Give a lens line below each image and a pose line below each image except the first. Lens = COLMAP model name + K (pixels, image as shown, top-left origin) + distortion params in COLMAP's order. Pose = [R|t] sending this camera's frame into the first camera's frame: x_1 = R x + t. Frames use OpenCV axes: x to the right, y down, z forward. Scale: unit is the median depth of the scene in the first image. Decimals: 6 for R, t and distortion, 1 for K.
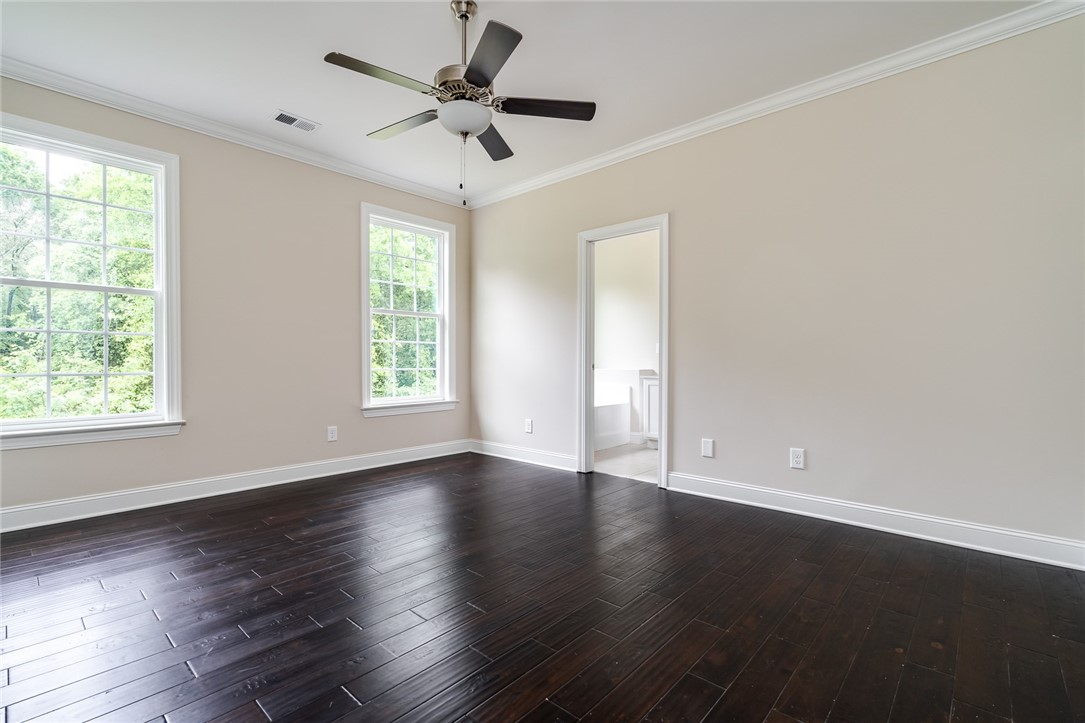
lens RADIAL K [[491.3, 0, 542.2], [0, 491.3, 359.8], [0, 0, 1]] dist [-0.014053, 0.000568]
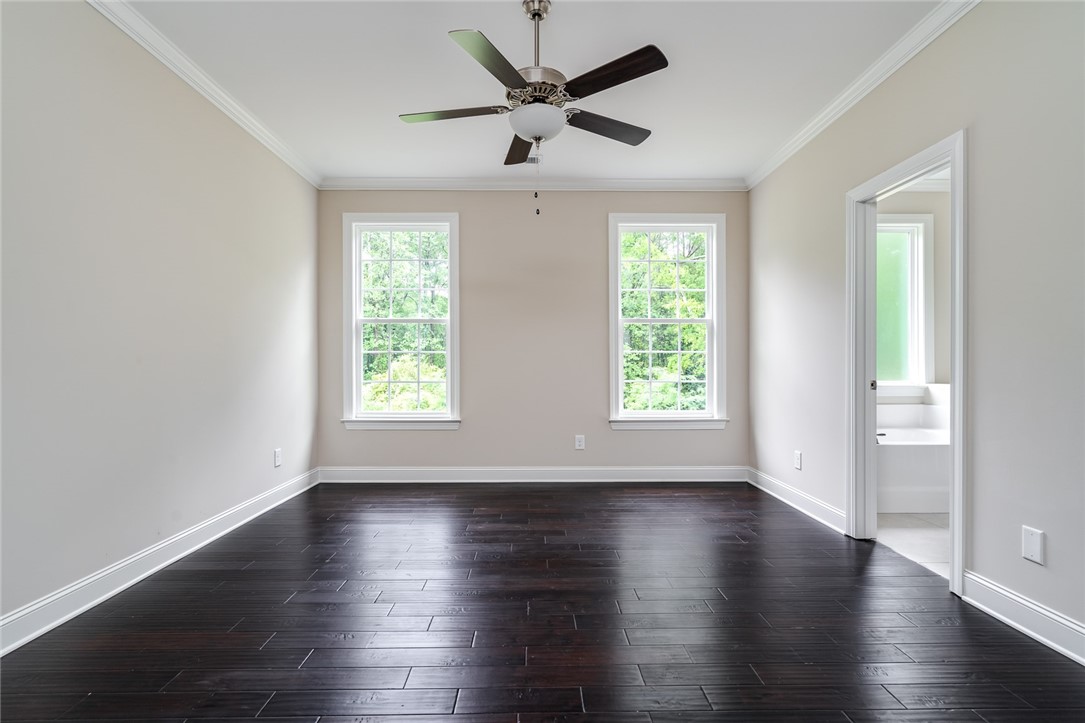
lens RADIAL K [[521.7, 0, 542.2], [0, 521.7, 361.9], [0, 0, 1]] dist [-0.001006, 0.000674]
pose [[0.679902, -0.003909, -0.733293, 0.323135], [0.000411, 0.999988, -0.004949, -0.014458], [0.733303, 0.003063, 0.679895, 0.177456]]
